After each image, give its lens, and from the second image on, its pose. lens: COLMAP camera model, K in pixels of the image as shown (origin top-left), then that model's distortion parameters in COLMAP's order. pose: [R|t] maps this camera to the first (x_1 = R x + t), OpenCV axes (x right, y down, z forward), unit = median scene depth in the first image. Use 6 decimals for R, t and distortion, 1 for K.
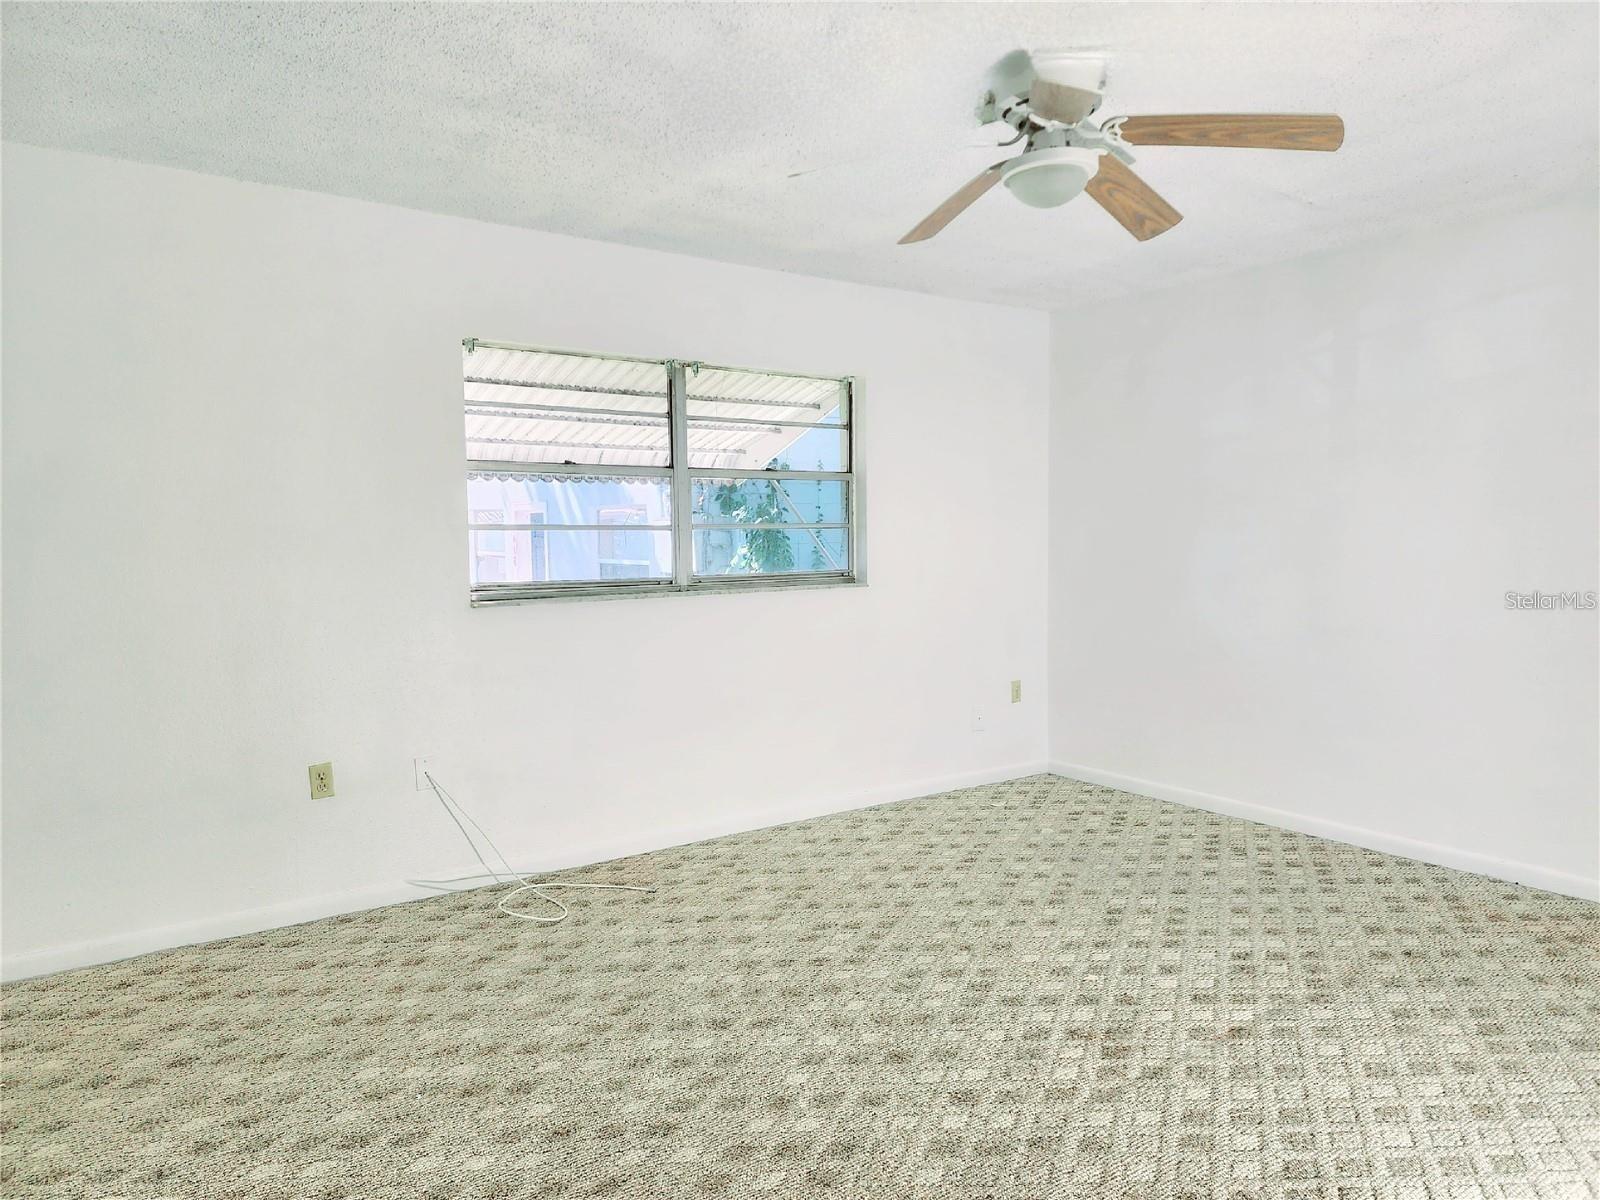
lens RADIAL K [[1065.3, 0, 801.7], [0, 1065.3, 605.1], [0, 0, 1]] dist [-0.000926, -0.004385]
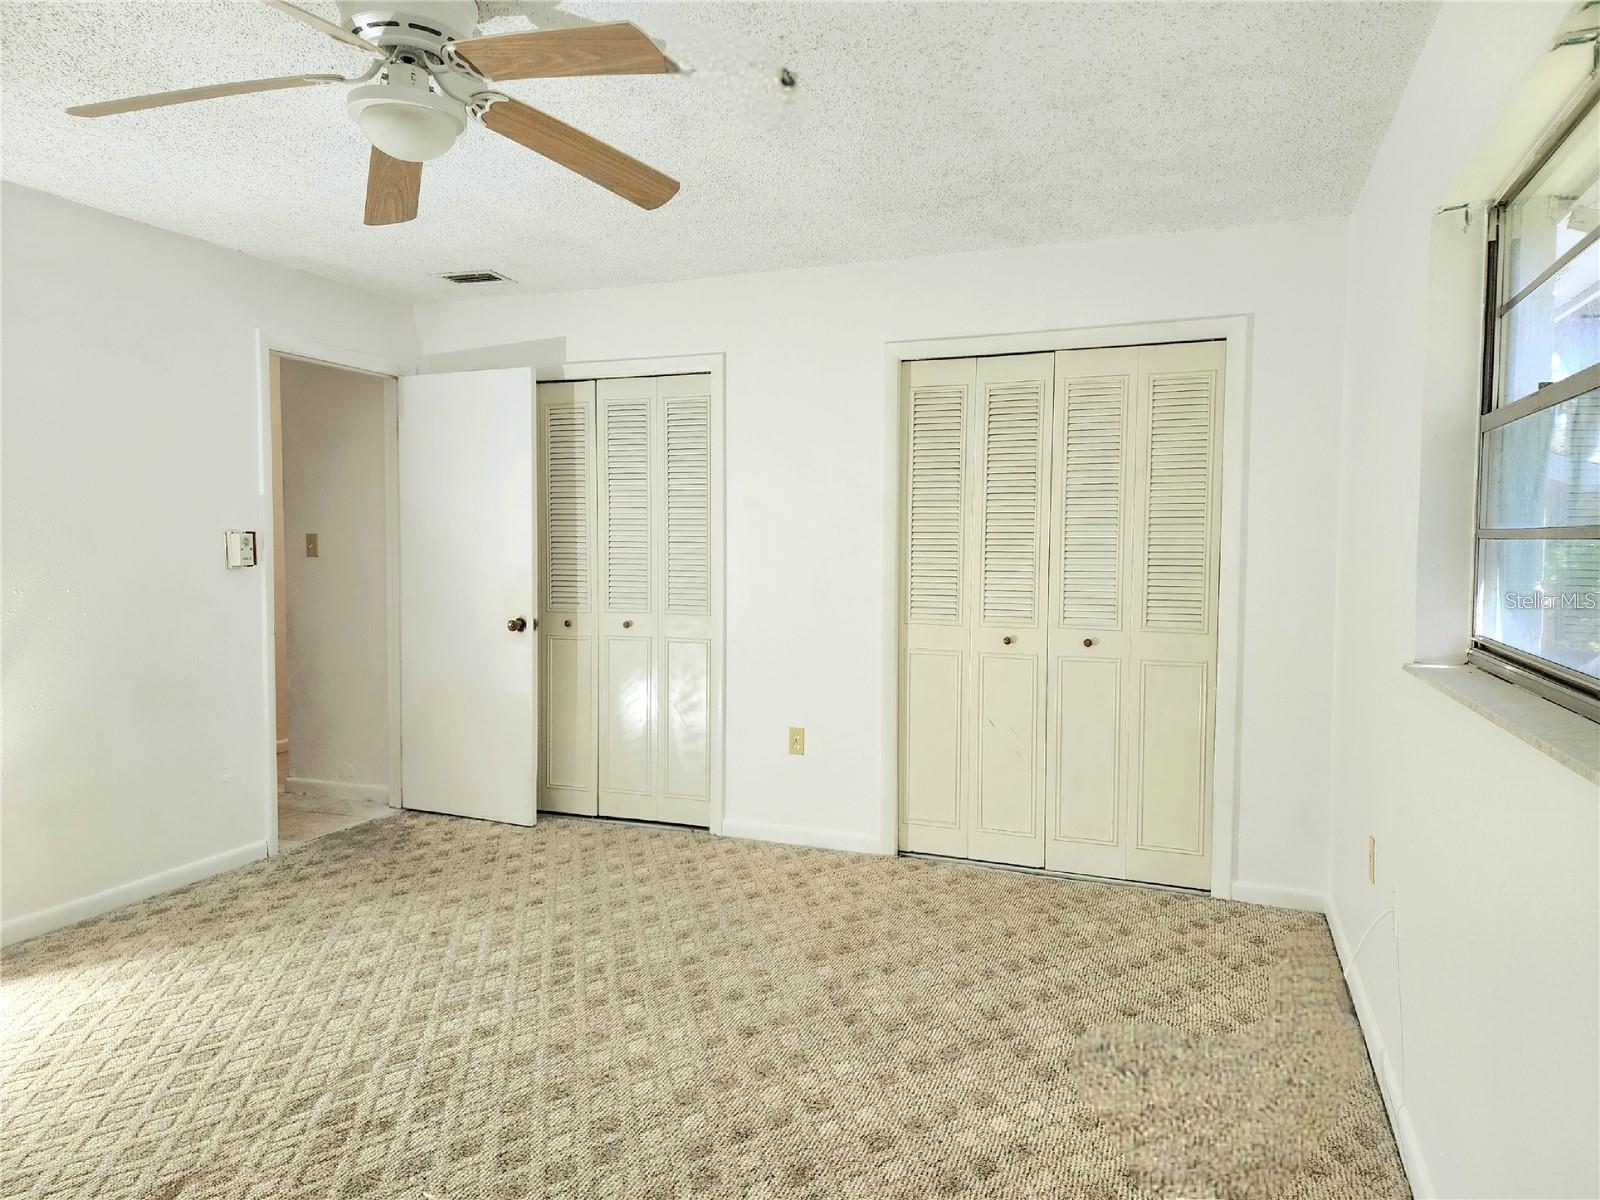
lens RADIAL K [[1065.3, 0, 802.8], [0, 1065.3, 593.9], [0, 0, 1]] dist [-0.000926, -0.004385]
pose [[-0.827293, 0.034715, -0.560697, 0.468964], [-0.035765, 0.992809, 0.114238, -0.148874], [0.560631, 0.114562, -0.820103, 1.951427]]
